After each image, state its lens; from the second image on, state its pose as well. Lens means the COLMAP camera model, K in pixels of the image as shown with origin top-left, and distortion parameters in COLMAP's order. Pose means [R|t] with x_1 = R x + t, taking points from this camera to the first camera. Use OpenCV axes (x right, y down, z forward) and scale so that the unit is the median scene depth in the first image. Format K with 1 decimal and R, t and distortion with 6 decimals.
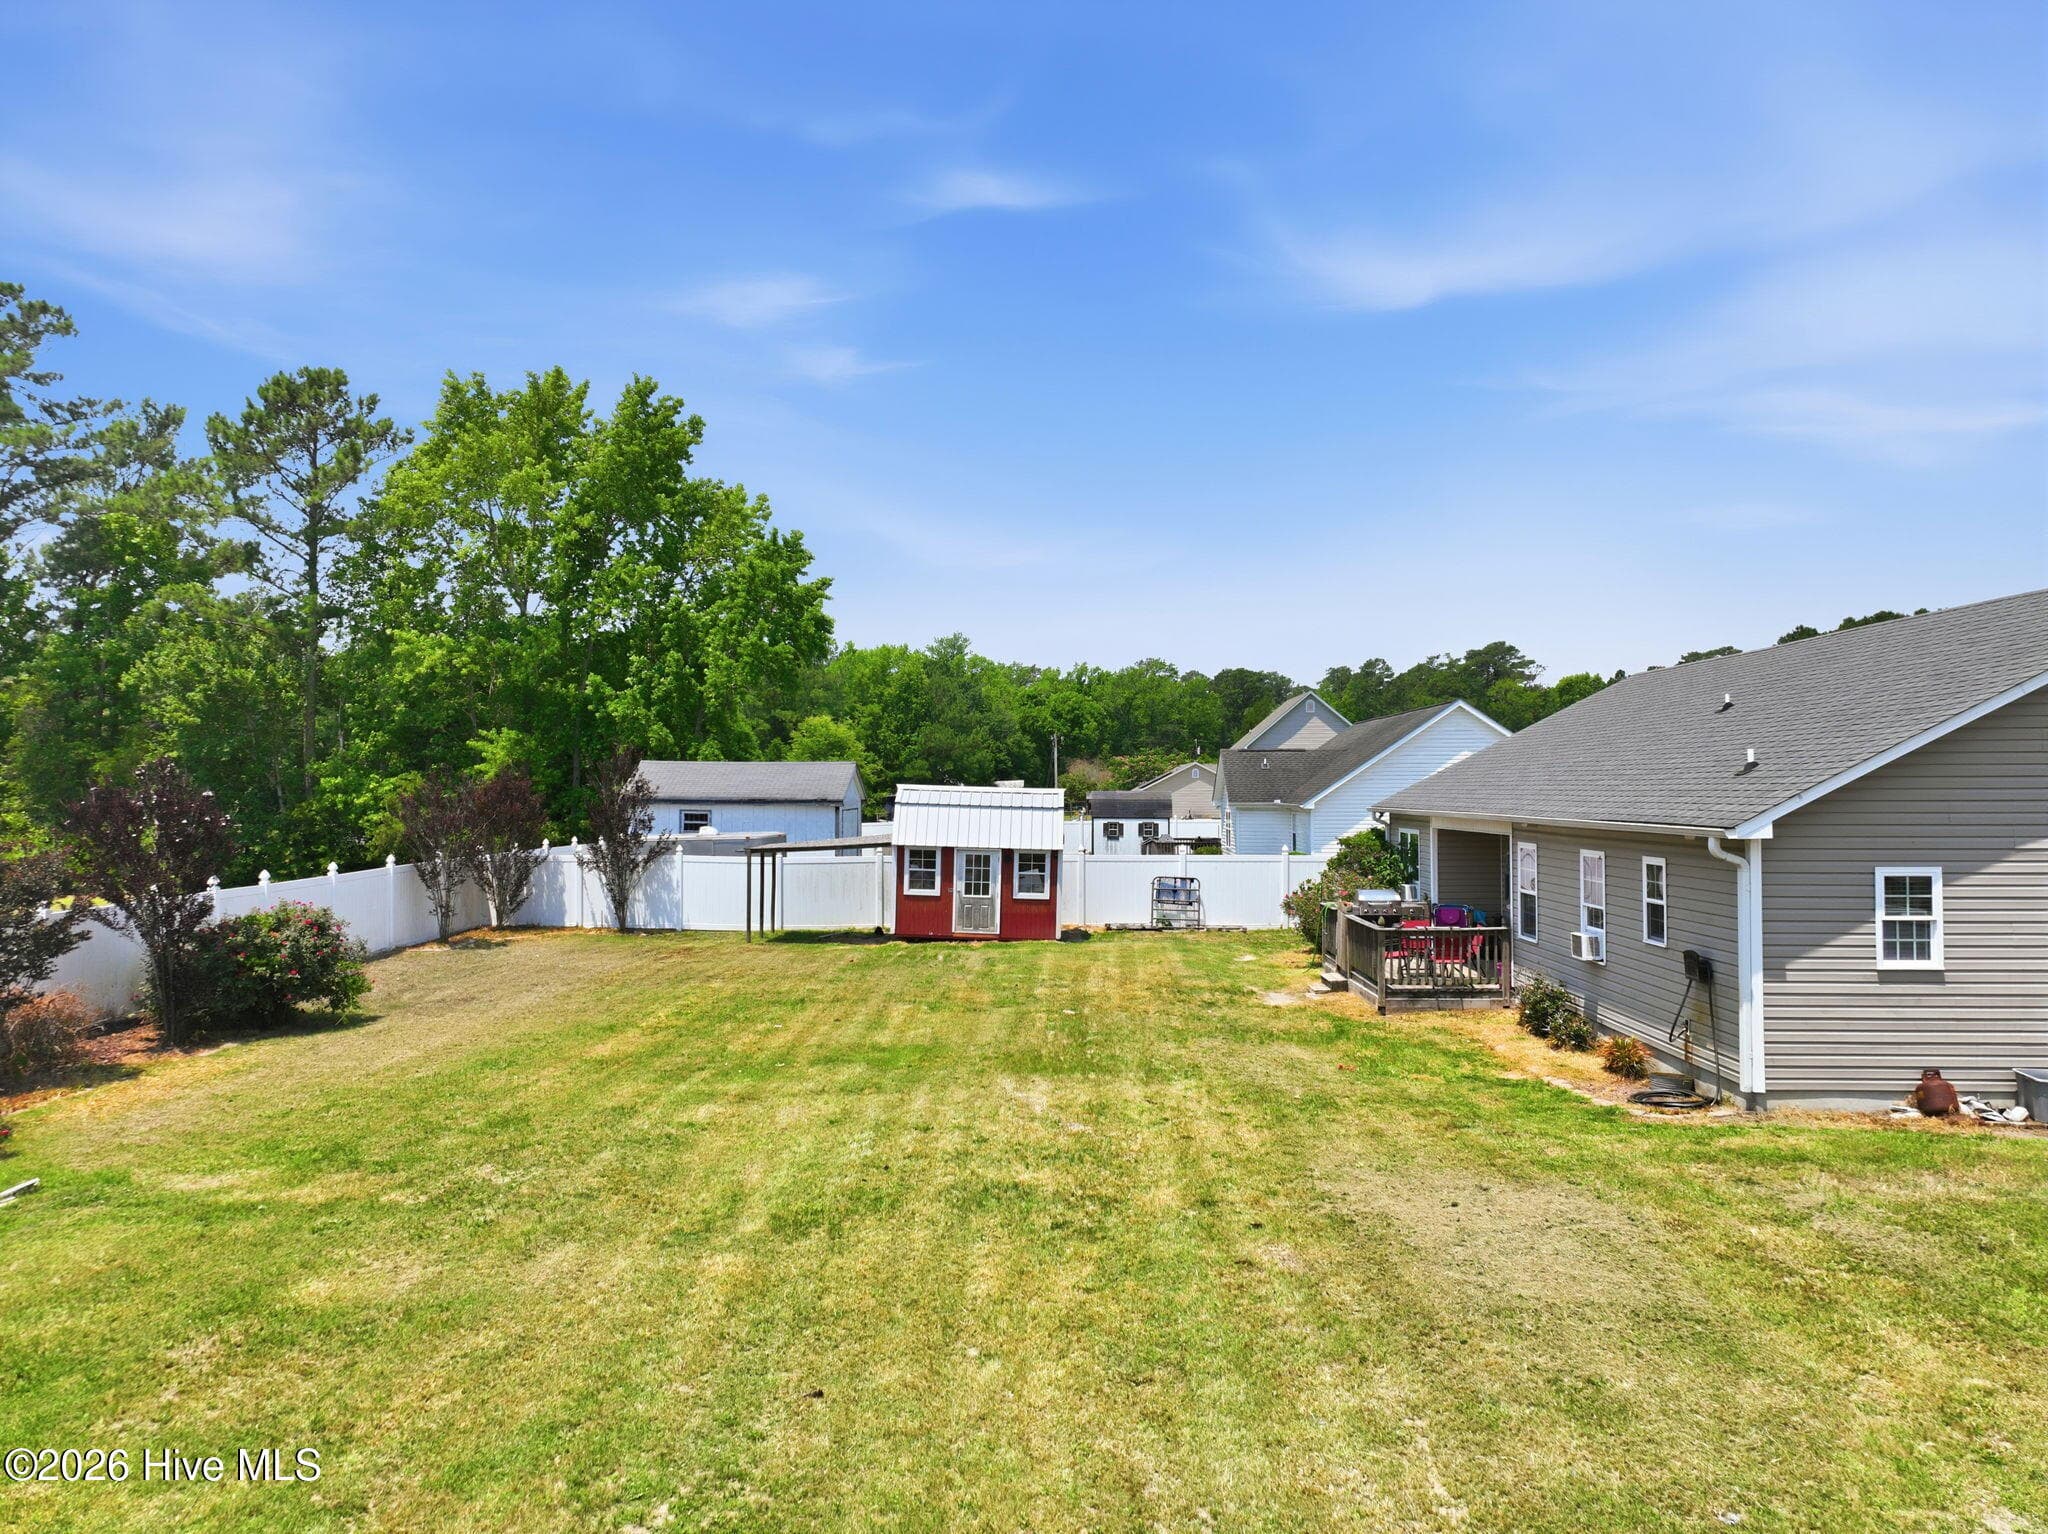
lens RADIAL K [[1436.6, 0, 1031.0], [0, 1436.6, 768.1], [0, 0, 1]] dist [-0.001121, 0.020382]
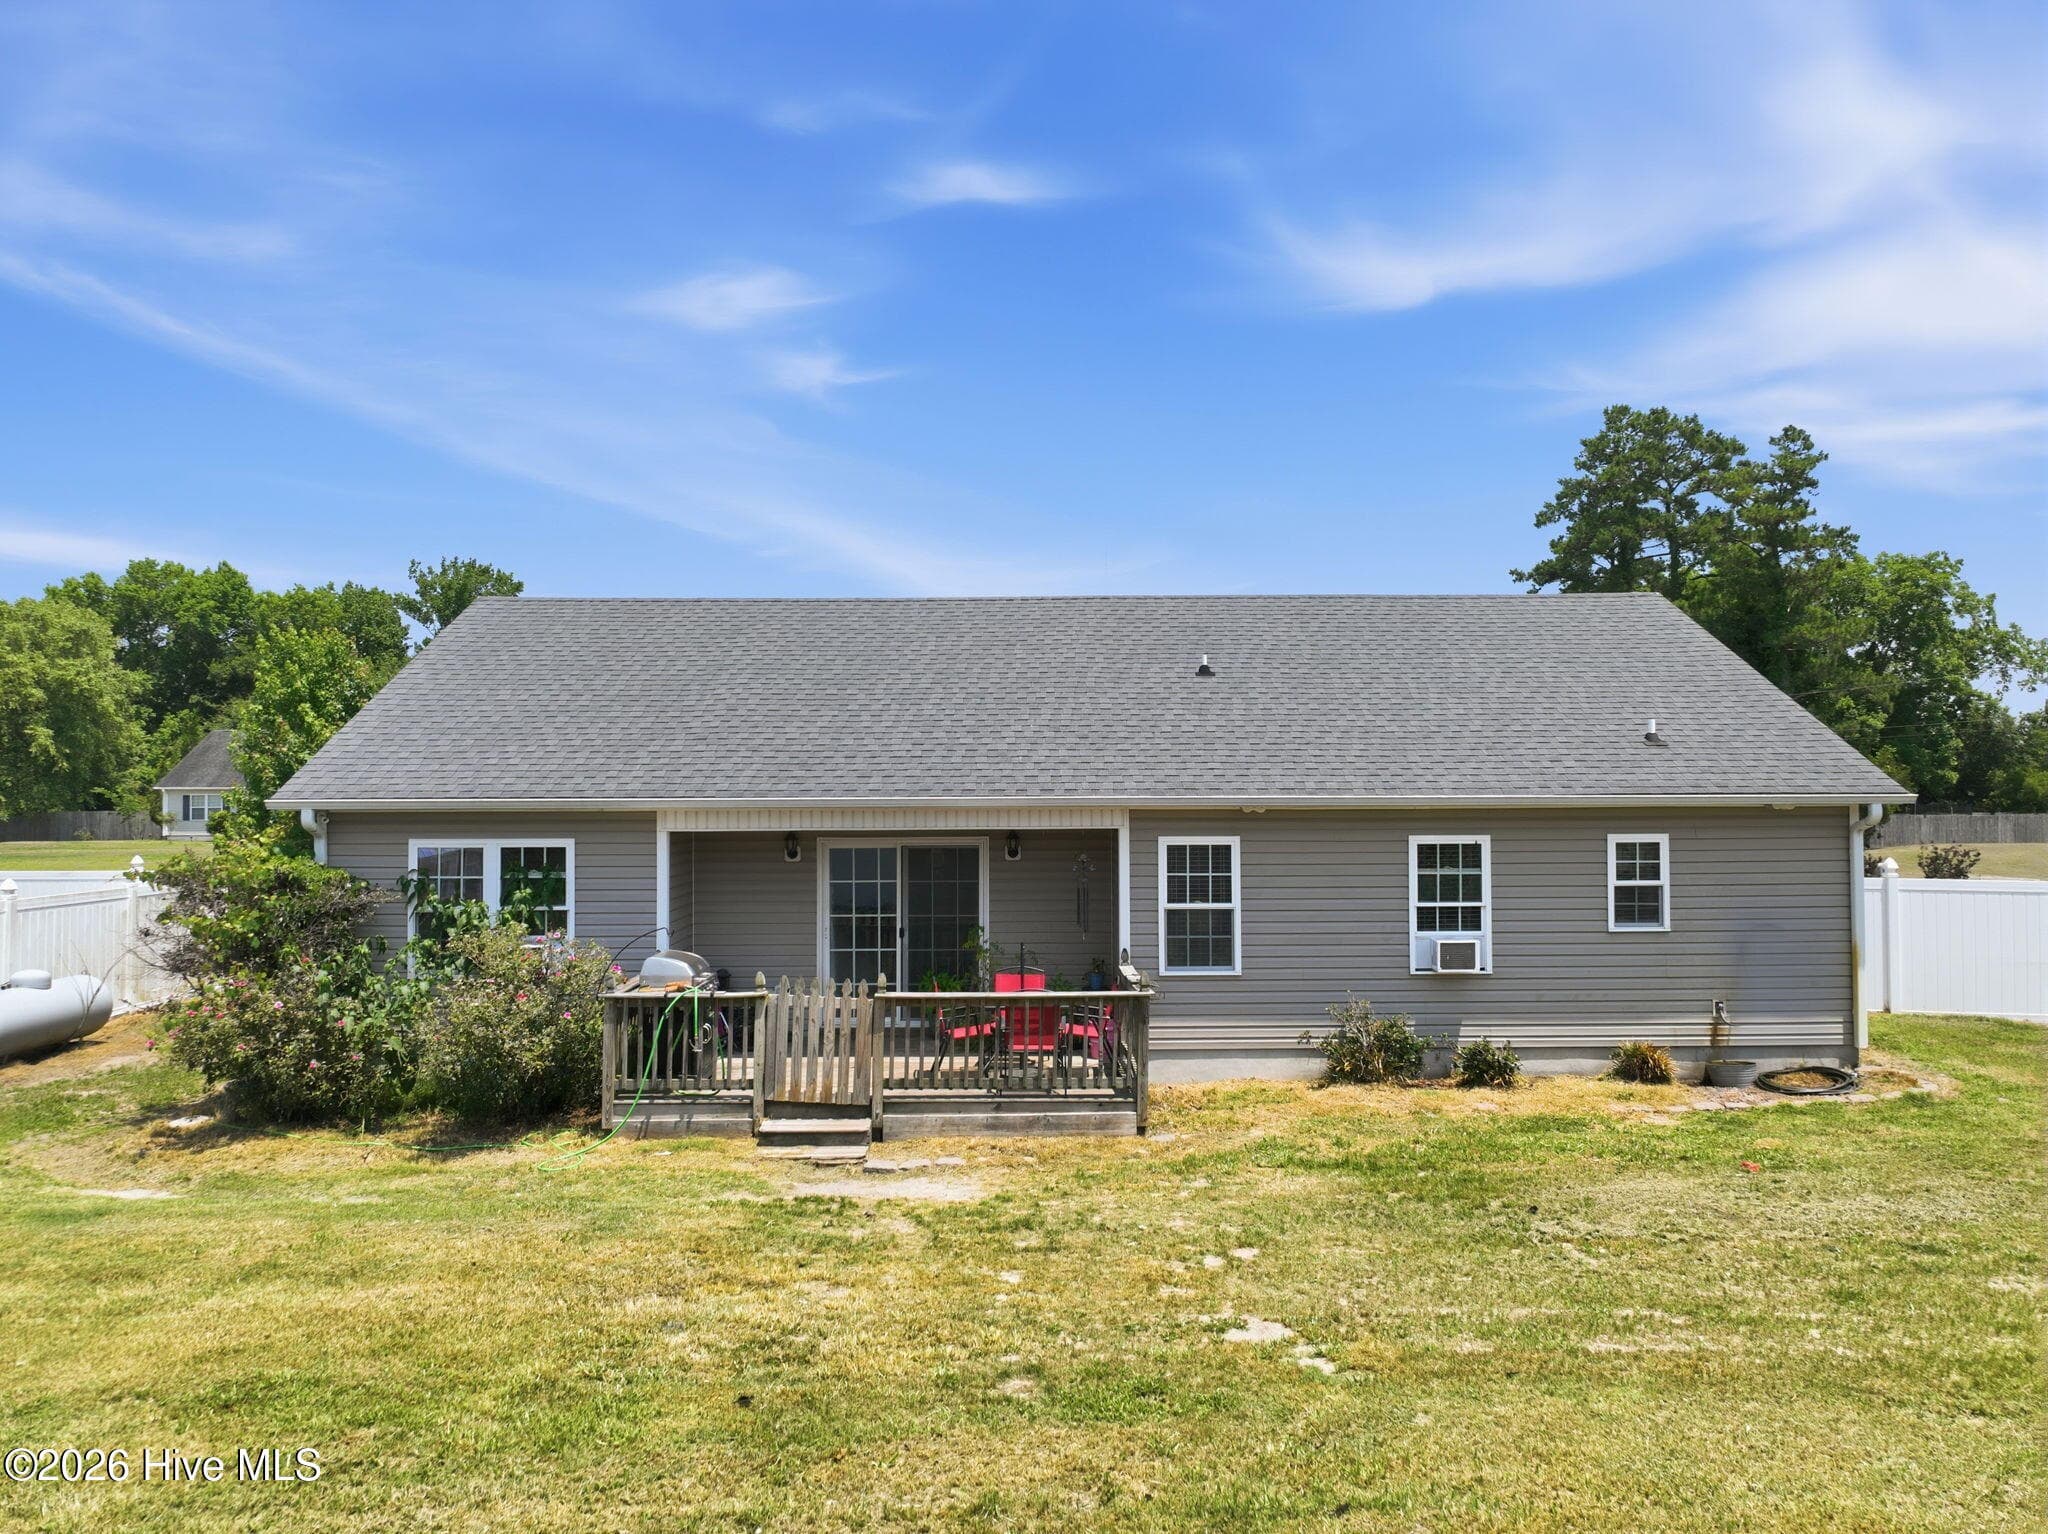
lens RADIAL K [[1436.6, 0, 1017.5], [0, 1436.6, 754.8], [0, 0, 1]] dist [-0.001121, 0.020382]
pose [[-0.032774, 0.027716, 0.999078, -0.344801], [-0.010557, 0.999550, -0.028076, 0.031614], [-0.999407, -0.011467, -0.032467, 1.073607]]
